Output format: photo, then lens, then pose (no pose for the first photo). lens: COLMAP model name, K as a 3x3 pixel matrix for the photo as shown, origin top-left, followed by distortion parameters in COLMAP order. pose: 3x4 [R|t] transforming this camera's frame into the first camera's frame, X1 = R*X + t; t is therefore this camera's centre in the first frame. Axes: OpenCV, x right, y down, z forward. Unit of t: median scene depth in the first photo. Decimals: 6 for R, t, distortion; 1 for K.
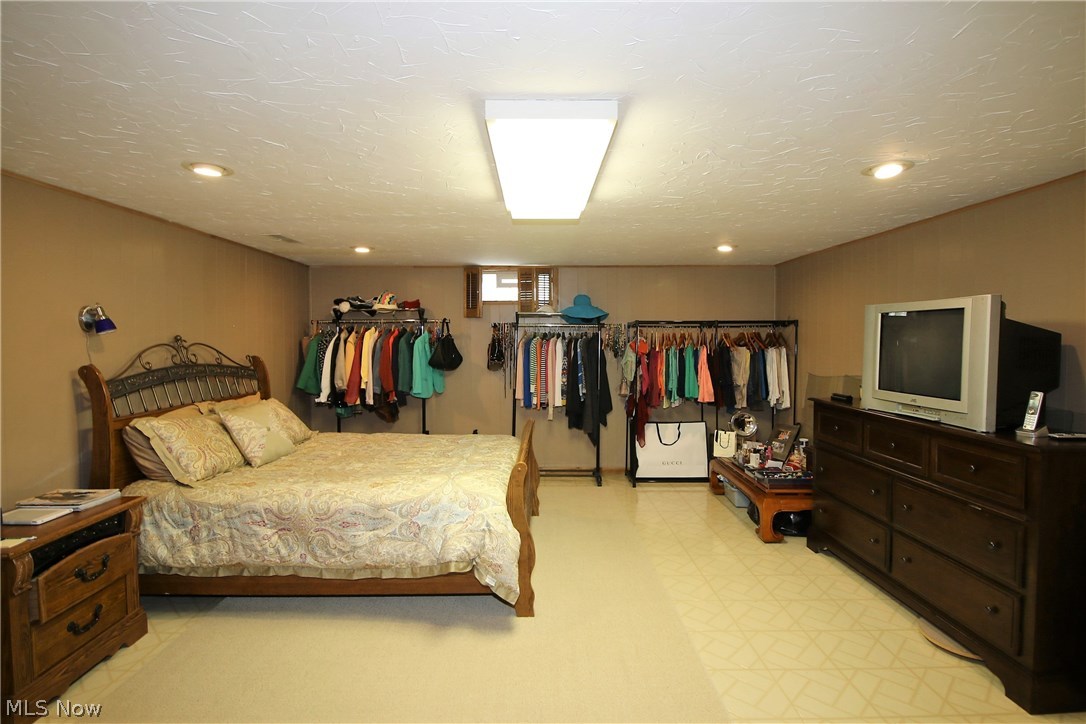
lens RADIAL K [[534.4, 0, 542.4], [0, 534.4, 356.8], [0, 0, 1]] dist [0.000455, -0.013514]
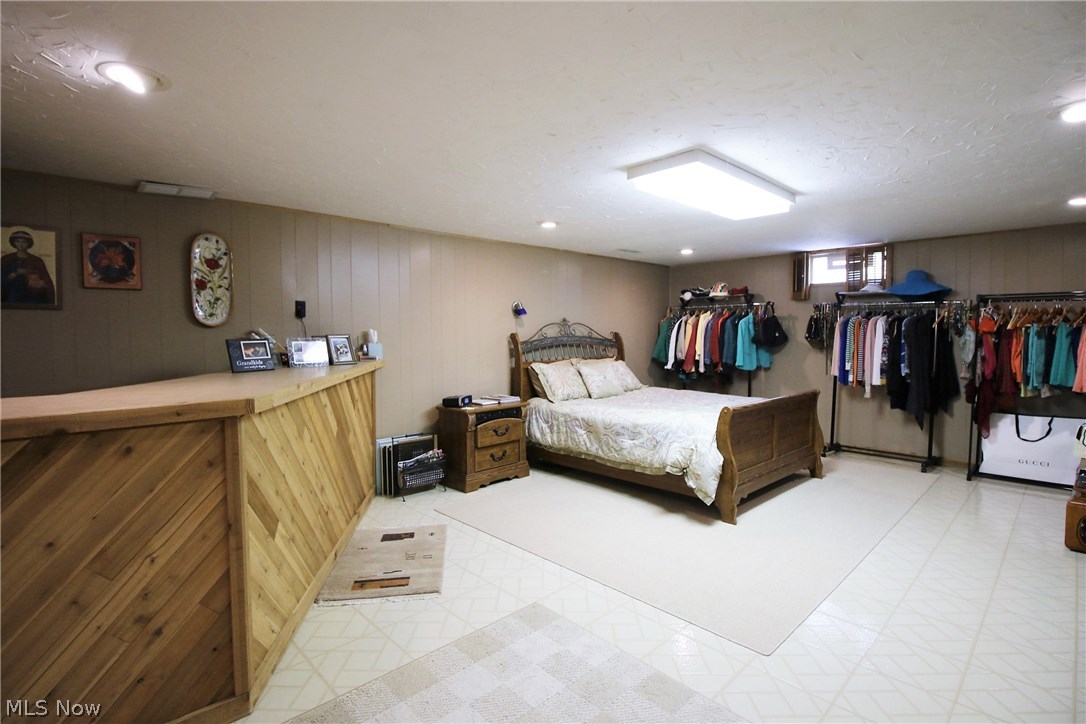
lens RADIAL K [[521.6, 0, 543.0], [0, 521.6, 362.0], [0, 0, 1]] dist [-0.044298, -0.000134]
pose [[0.684793, 0.037035, -0.727796, 0.373587], [-0.016787, 0.999244, 0.035053, 0.033233], [0.728544, -0.011787, 0.684897, -0.134566]]
